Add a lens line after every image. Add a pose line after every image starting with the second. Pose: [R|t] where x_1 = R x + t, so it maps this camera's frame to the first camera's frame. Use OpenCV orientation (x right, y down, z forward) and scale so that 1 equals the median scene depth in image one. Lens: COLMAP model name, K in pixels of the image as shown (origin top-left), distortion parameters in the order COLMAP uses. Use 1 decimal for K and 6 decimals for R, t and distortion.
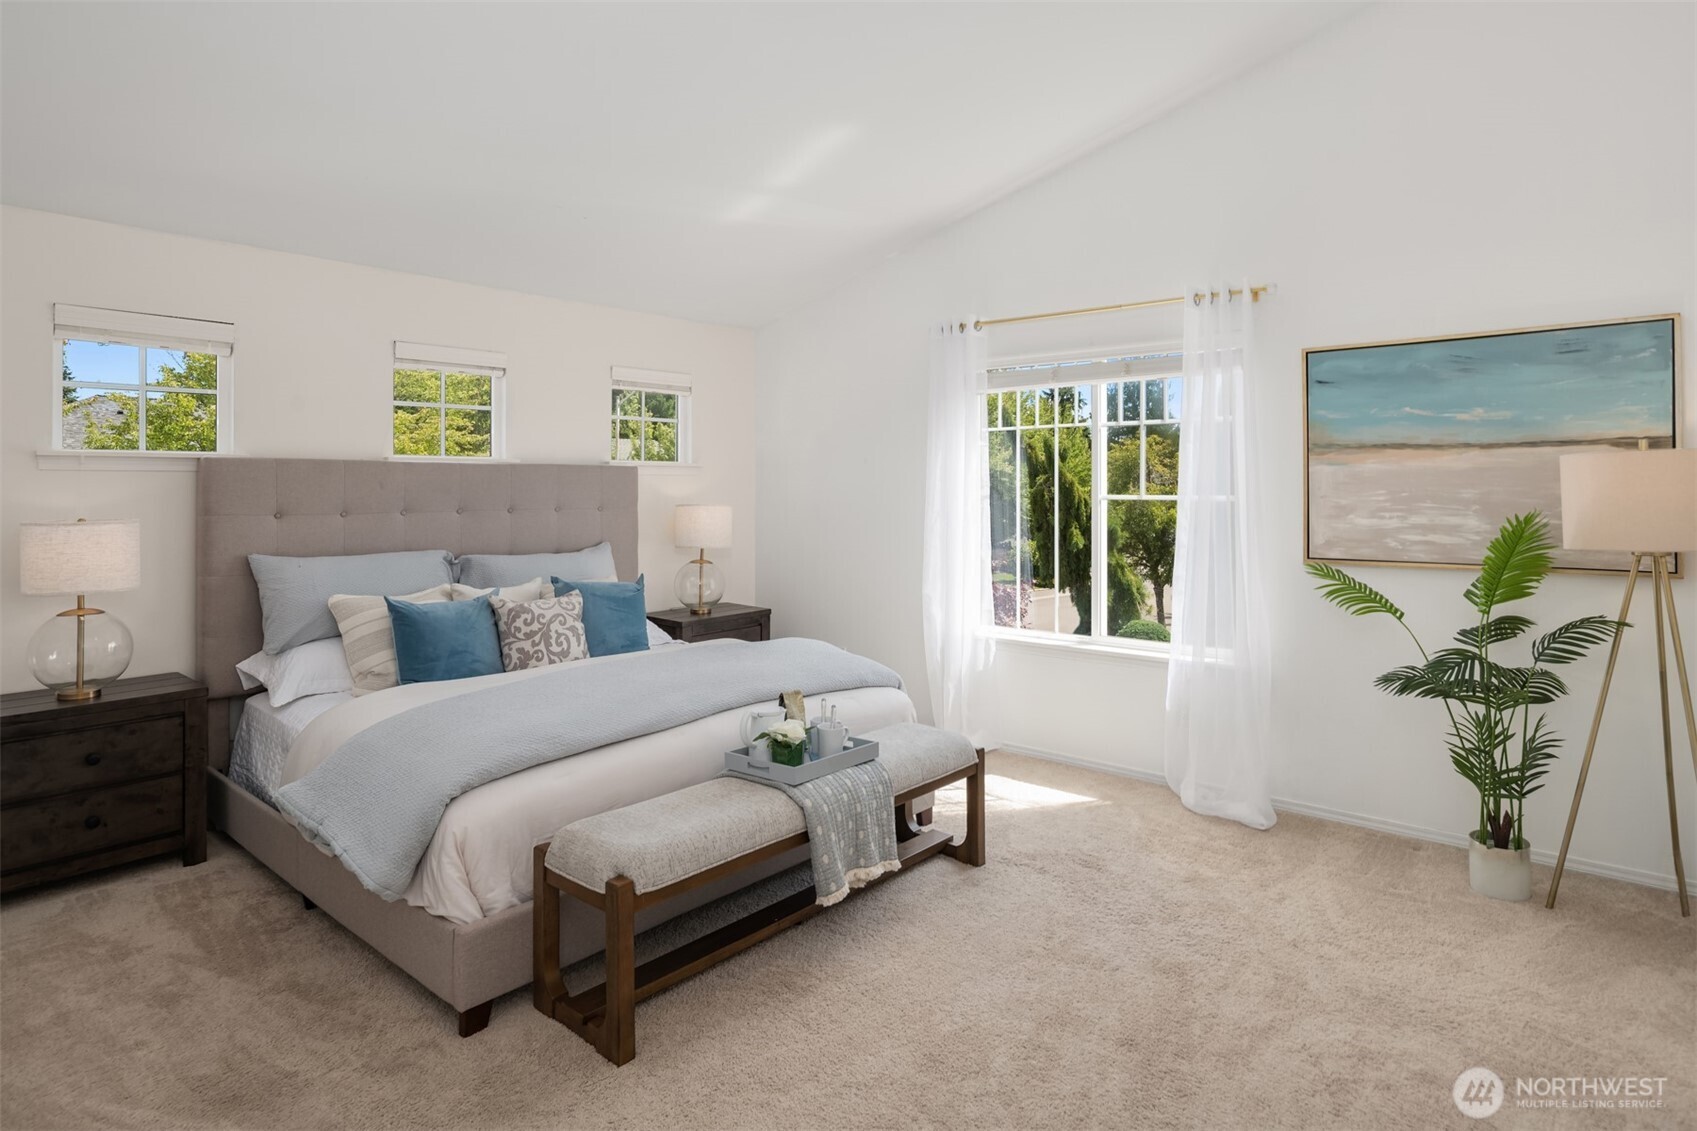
lens RADIAL K [[925.3, 0, 898.6], [0, 925.3, 483.8], [0, 0, 1]] dist [-0.003091, -0.001259]
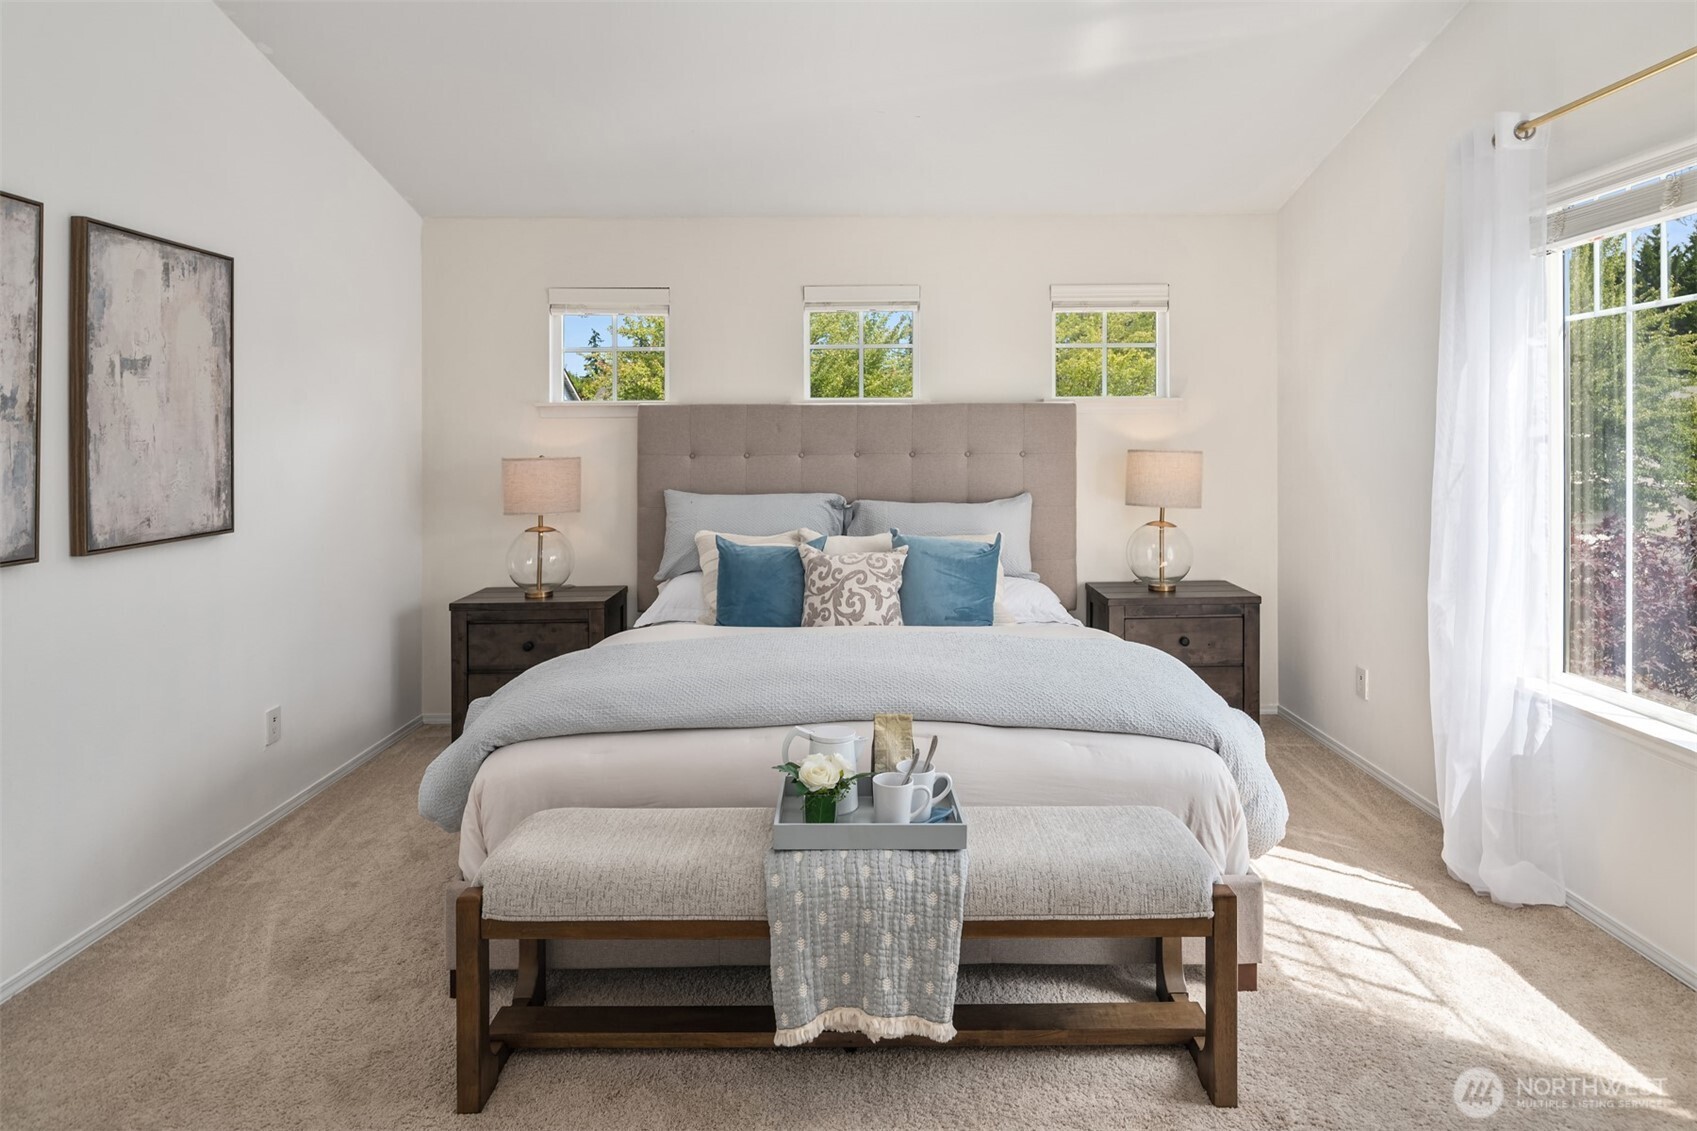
lens RADIAL K [[957.7, 0, 852.3], [0, 957.7, 434.5], [0, 0, 1]] dist [-0.001436, -0.000889]
pose [[0.638264, -0.003759, -0.769808, 0.350743], [0.009405, 0.999952, 0.002915, 0.007169], [0.769760, -0.009101, 0.638269, 0.423381]]
